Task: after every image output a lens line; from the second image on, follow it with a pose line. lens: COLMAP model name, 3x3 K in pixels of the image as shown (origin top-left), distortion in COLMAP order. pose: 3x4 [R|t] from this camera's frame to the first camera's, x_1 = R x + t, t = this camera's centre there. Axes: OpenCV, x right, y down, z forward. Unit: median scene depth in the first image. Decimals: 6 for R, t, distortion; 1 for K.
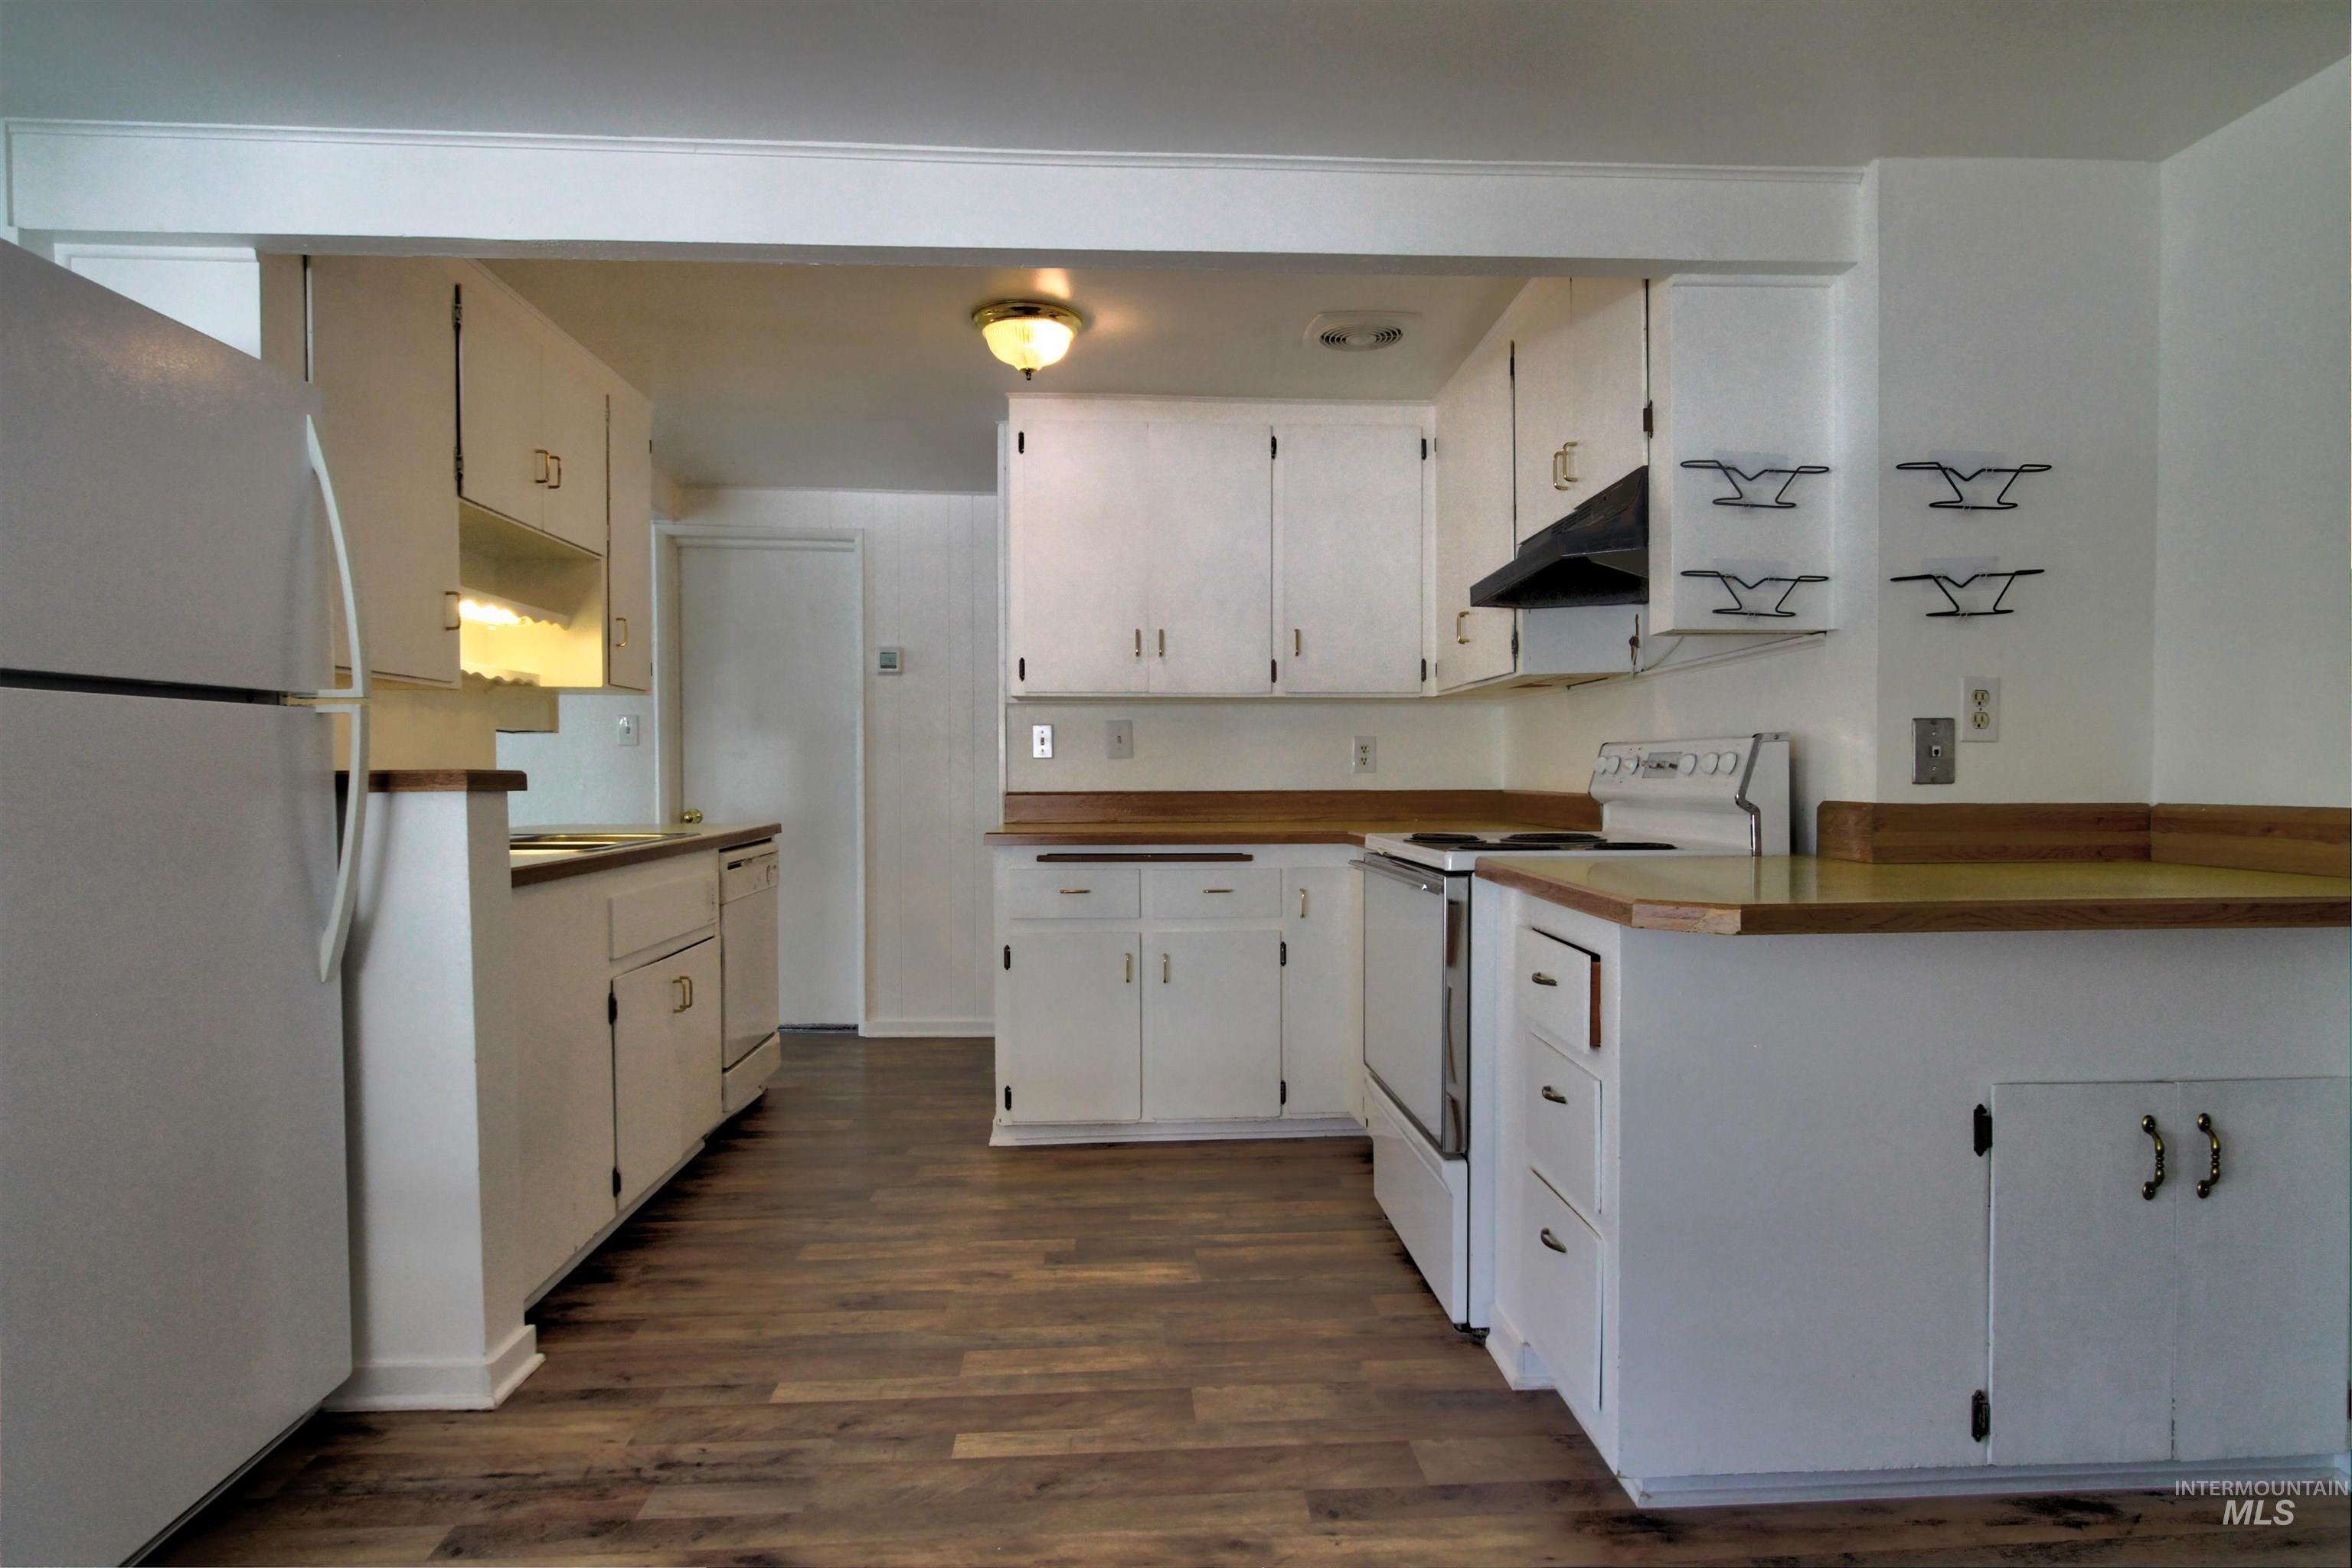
lens RADIAL K [[1293.1, 0, 1192.0], [0, 1293.1, 808.4], [0, 0, 1]] dist [-0.014457, 0.003568]
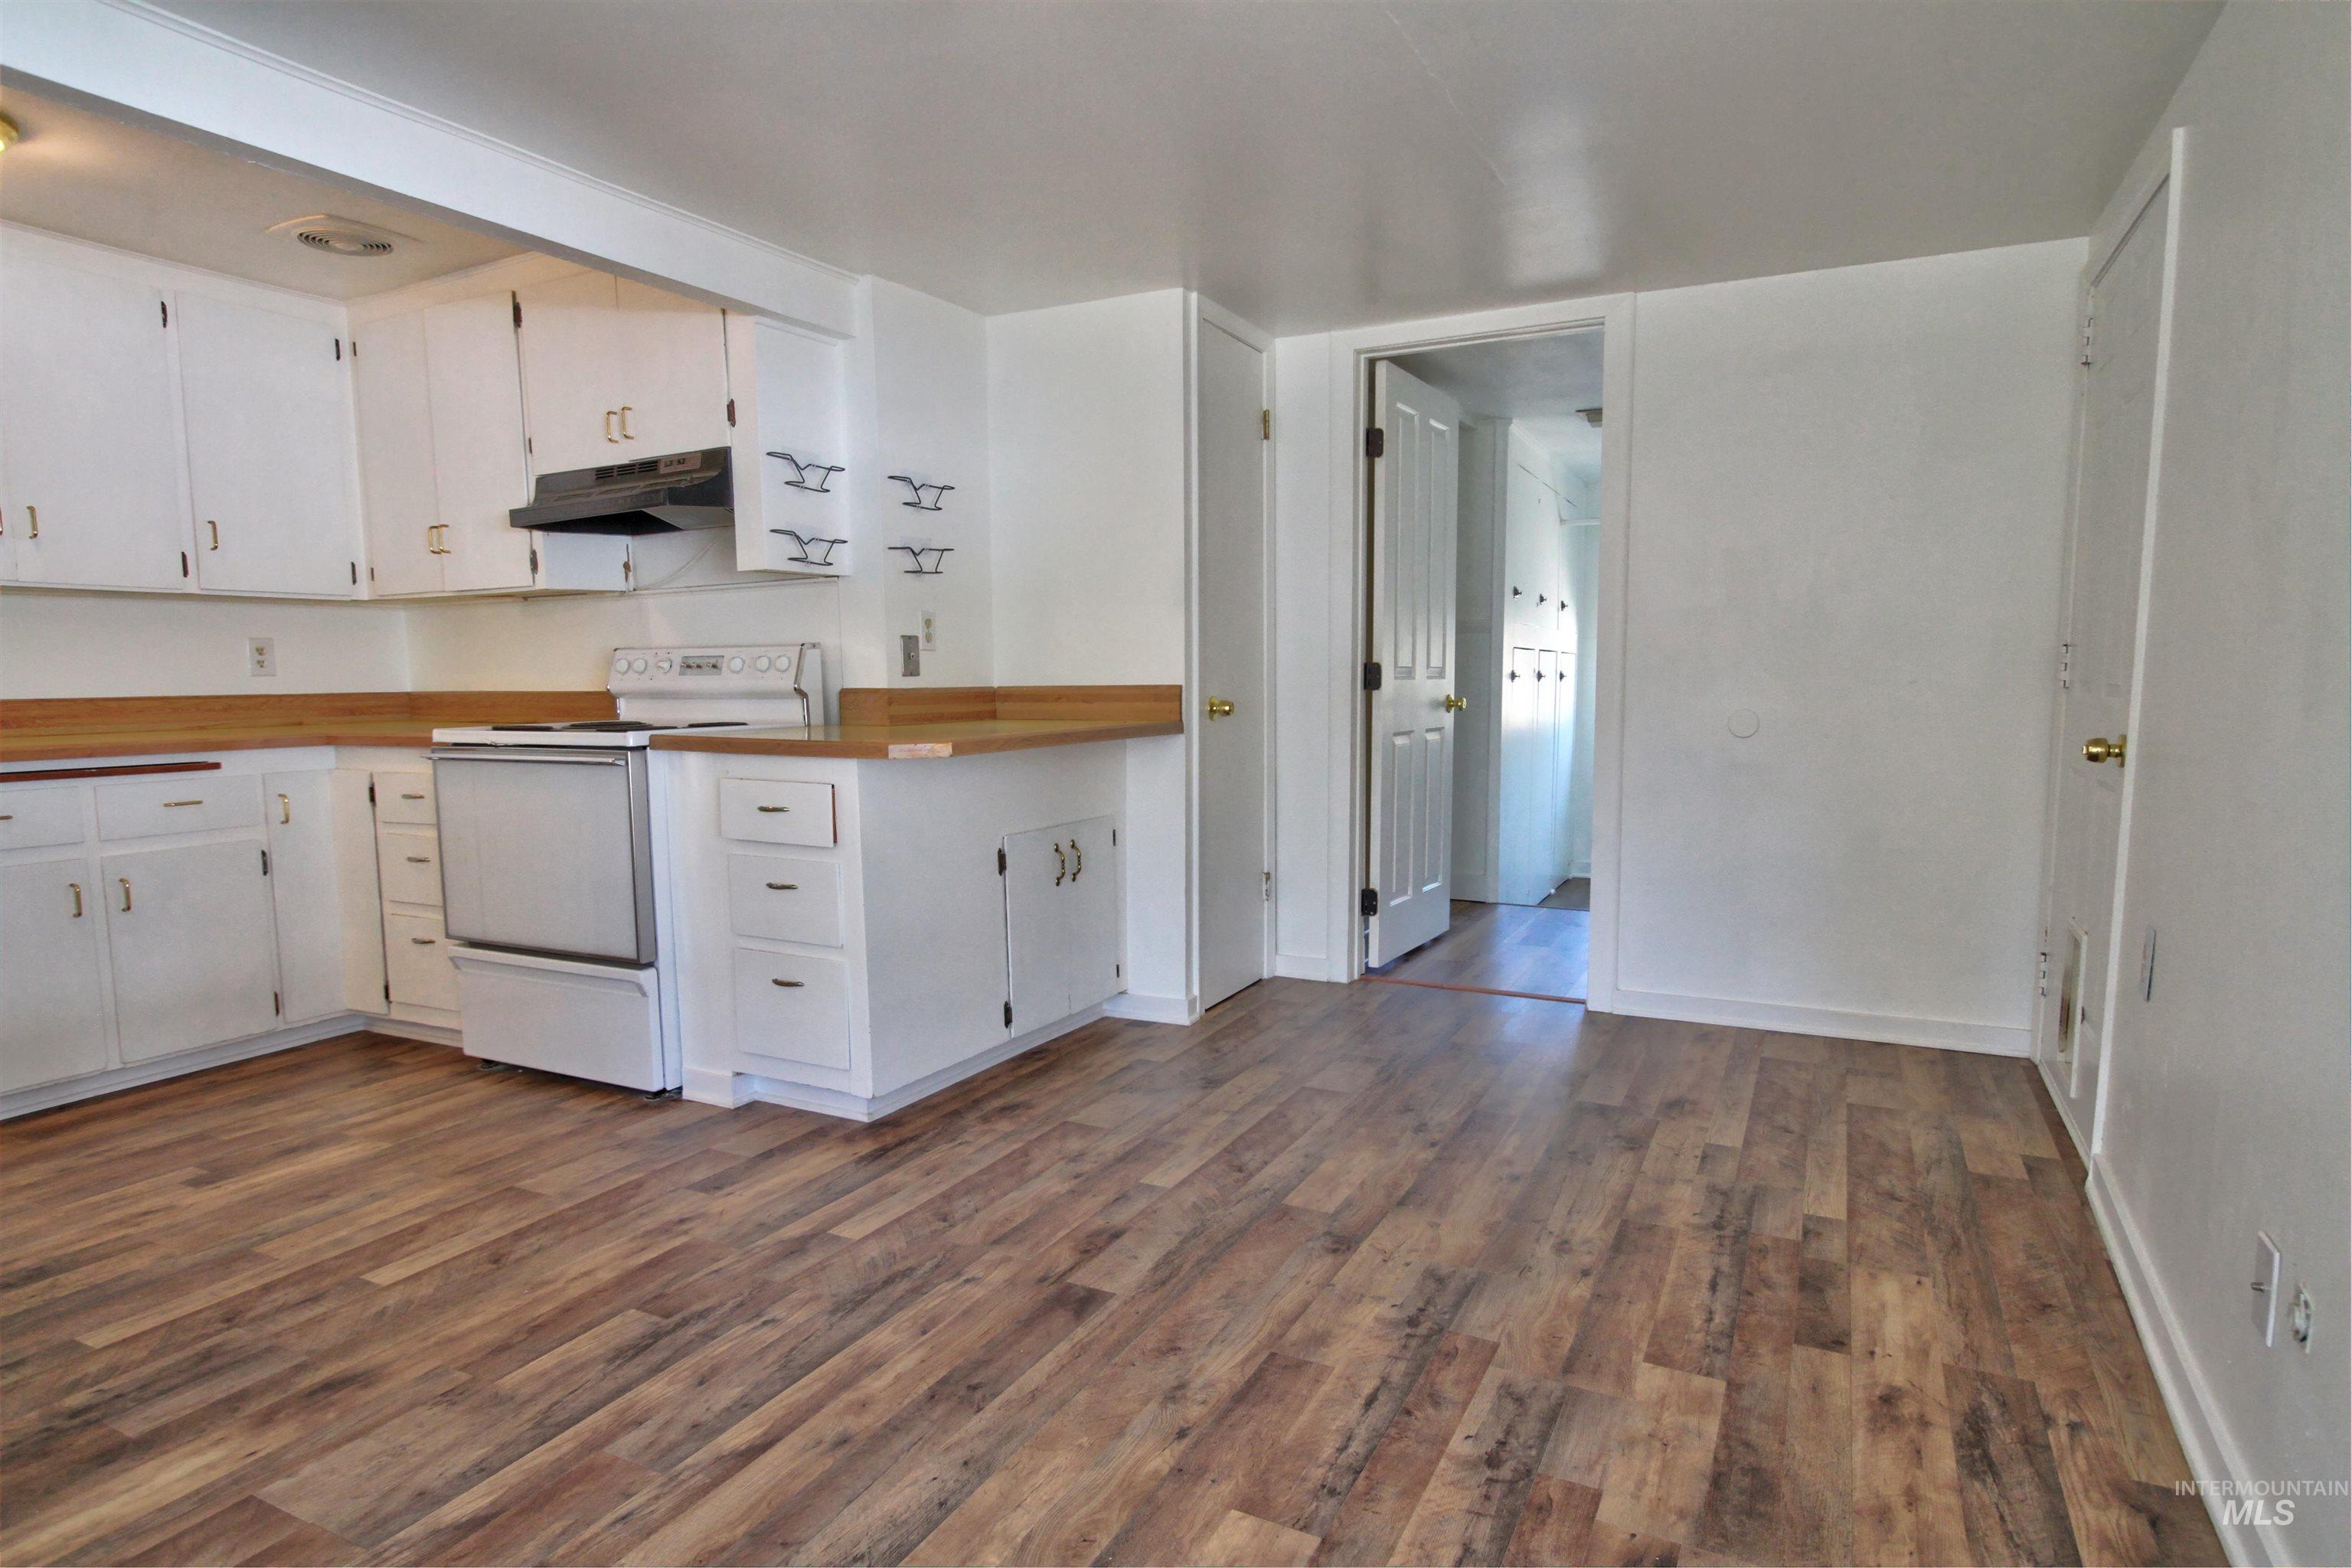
lens RADIAL K [[1293.1, 0, 1187.4], [0, 1293.1, 811.2], [0, 0, 1]] dist [-0.014457, 0.003568]
pose [[0.509558, -0.093778, 0.855311, -0.539988], [0.030910, 0.995396, 0.090723, 0.011020], [-0.859881, -0.019791, 0.510111, -0.115253]]
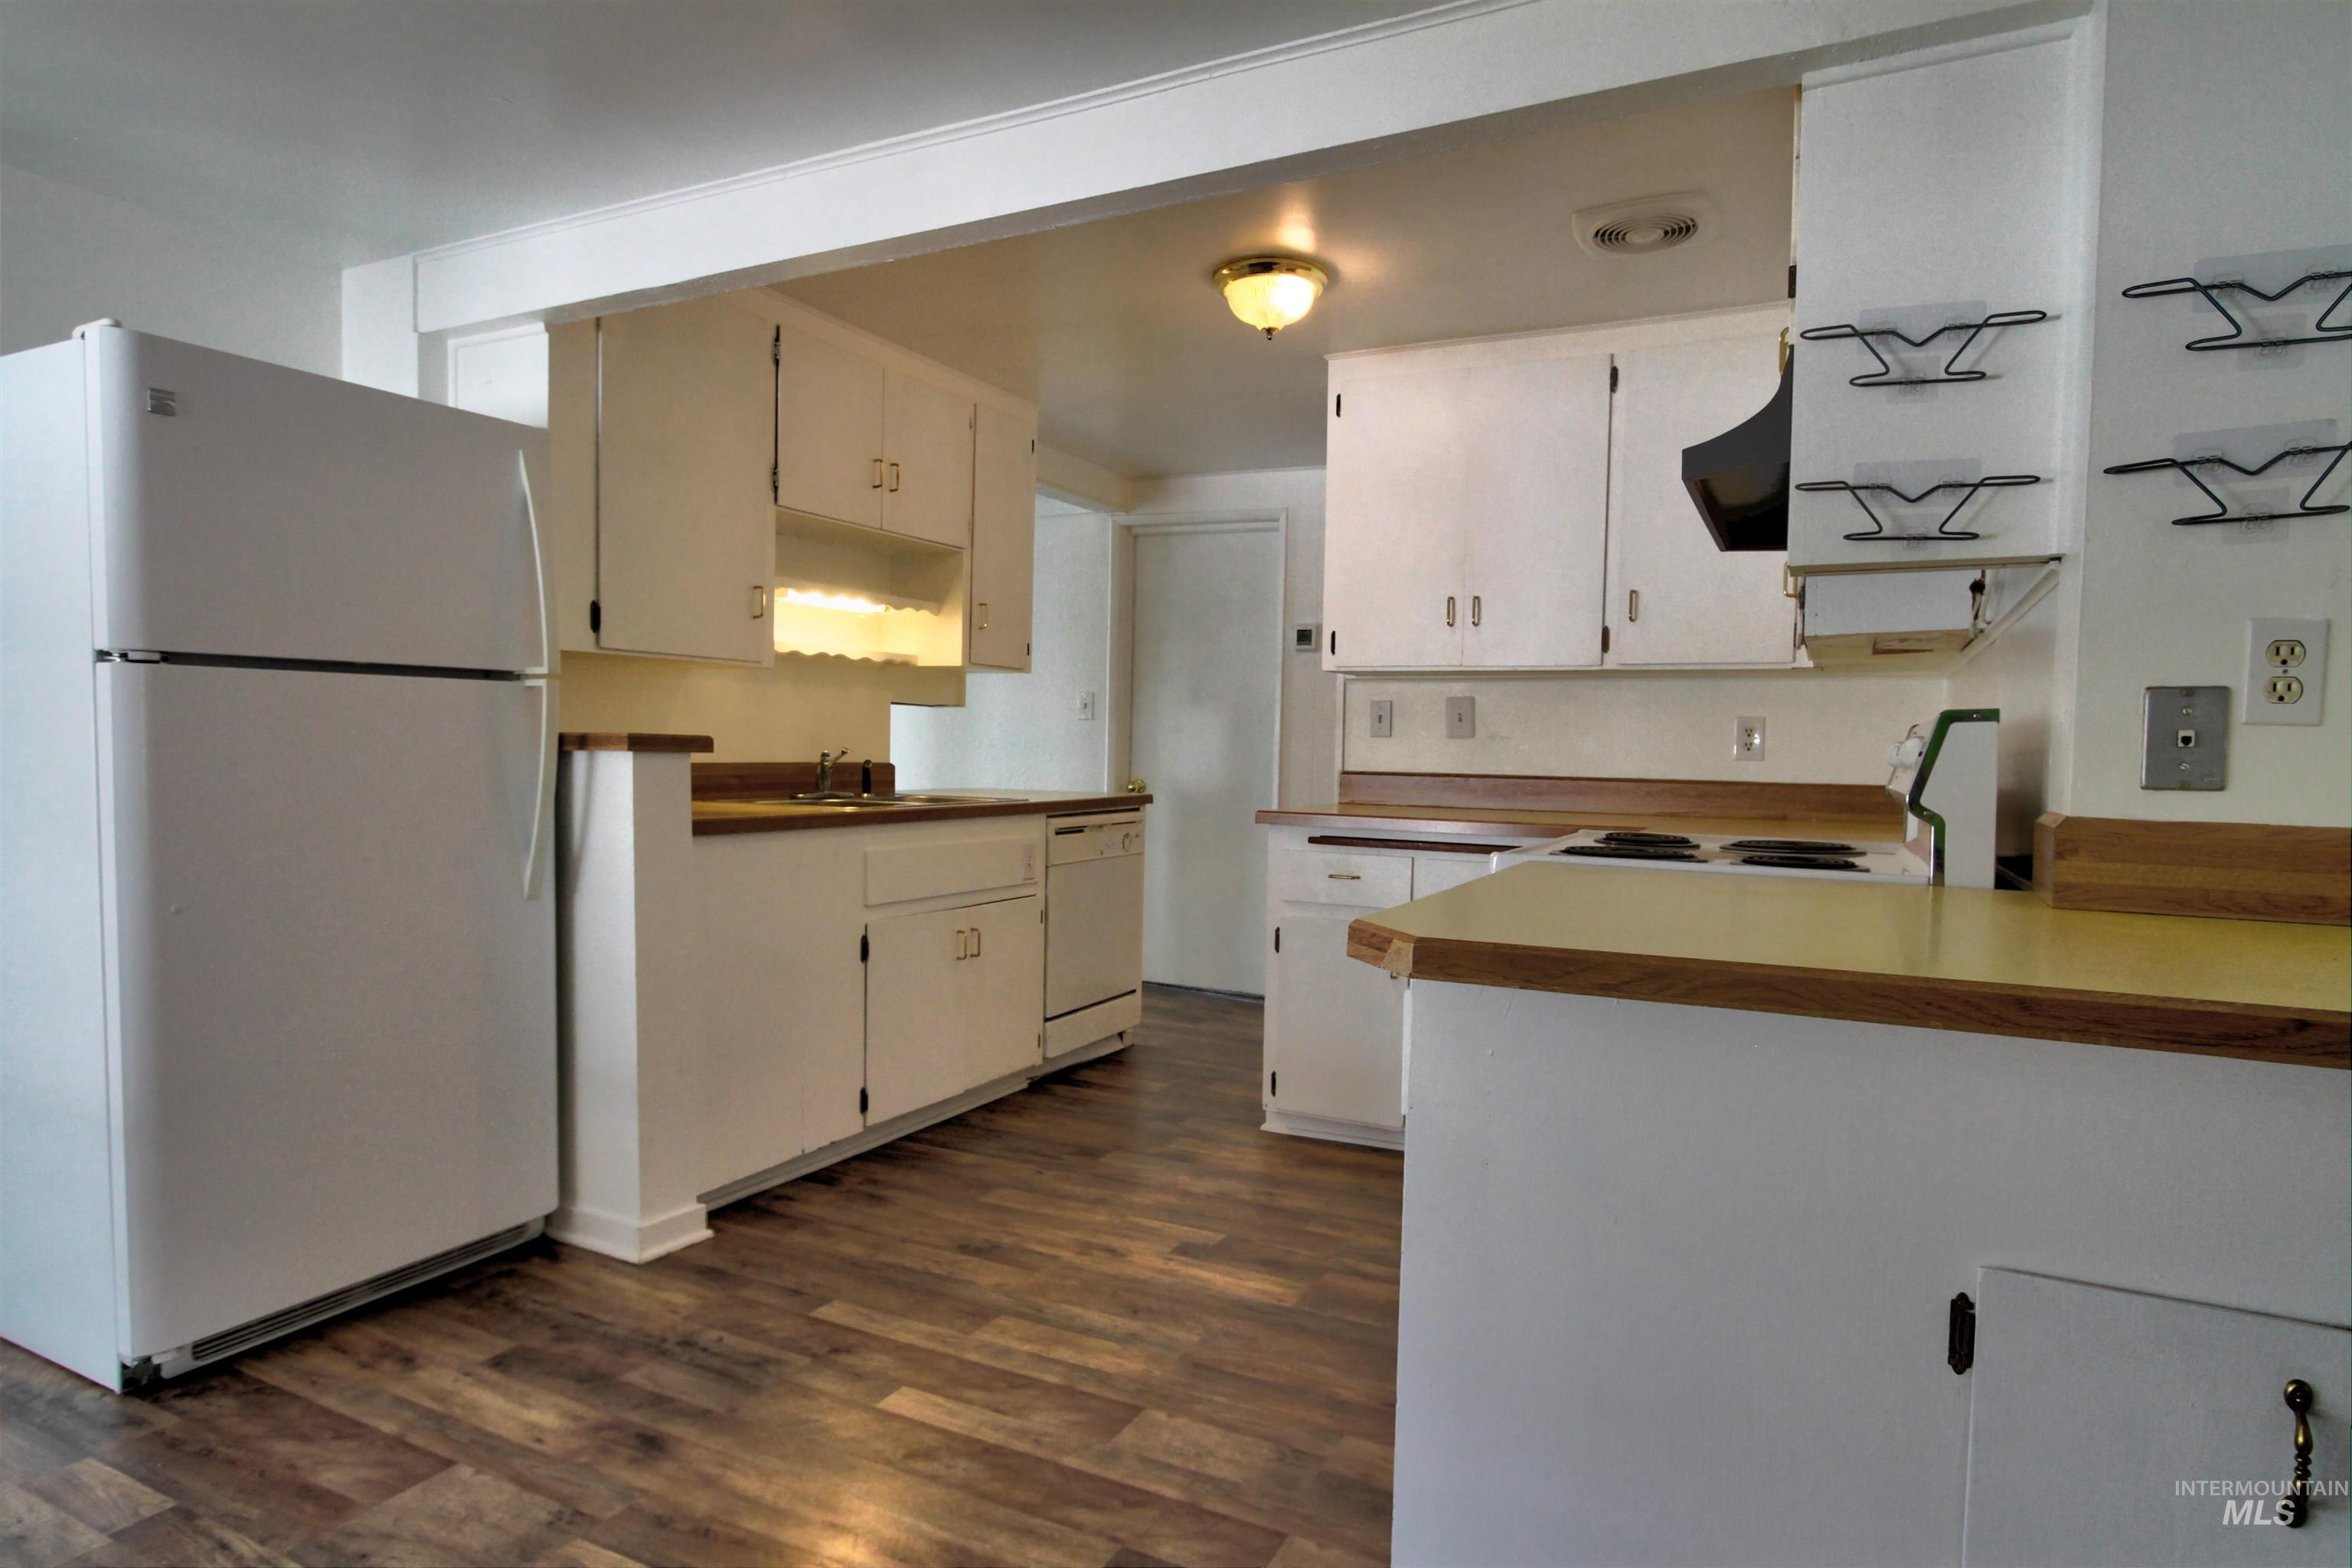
lens RADIAL K [[1293.1, 0, 1191.3], [0, 1293.1, 806.5], [0, 0, 1]] dist [-0.014457, 0.003568]
pose [[0.863774, 0.042940, -0.502046, 0.383785], [-0.036388, 0.999077, 0.022845, -0.006266], [0.502564, -0.001464, 0.864539, 0.169944]]
